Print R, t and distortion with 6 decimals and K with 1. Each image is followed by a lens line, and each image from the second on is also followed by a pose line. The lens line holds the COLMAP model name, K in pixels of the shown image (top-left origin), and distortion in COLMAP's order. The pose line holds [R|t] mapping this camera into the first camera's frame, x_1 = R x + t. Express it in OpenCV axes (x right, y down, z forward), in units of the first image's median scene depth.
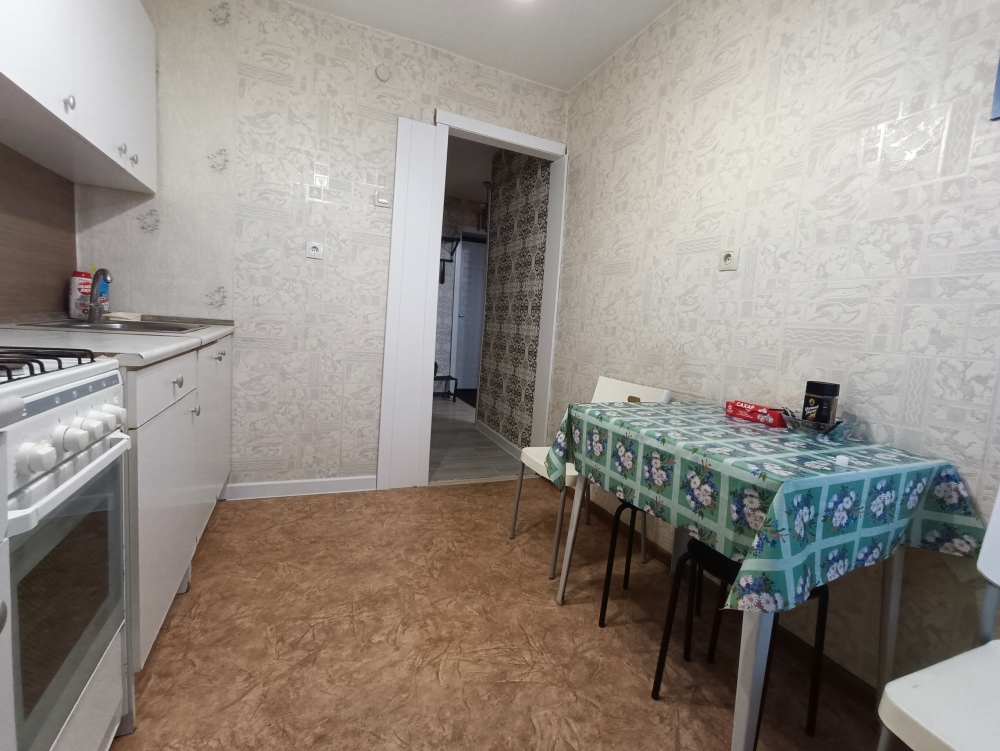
lens RADIAL K [[449.9, 0, 500.7], [0, 449.9, 374.9], [0, 0, 1]] dist [-0.007687, 0.002321]
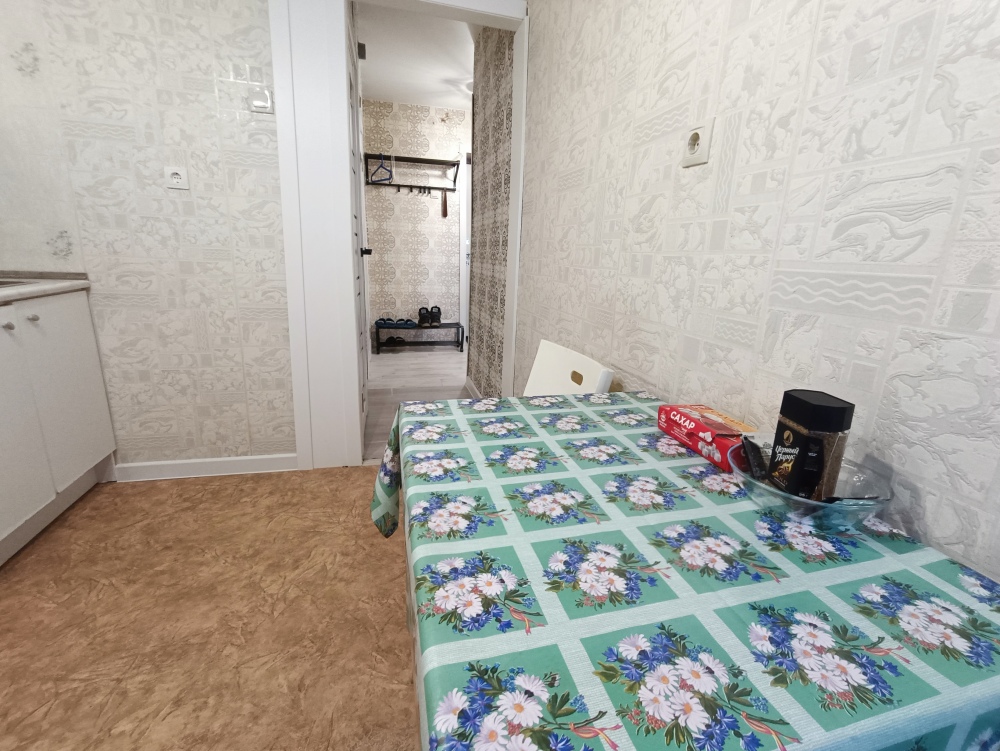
lens RADIAL K [[449.9, 0, 498.8], [0, 449.9, 375.2], [0, 0, 1]] dist [-0.007687, 0.002321]
pose [[0.988513, 0.009854, -0.150813, 0.285435], [0.010865, 0.990657, 0.135945, -0.043061], [0.150743, -0.136022, 0.979170, 0.310801]]
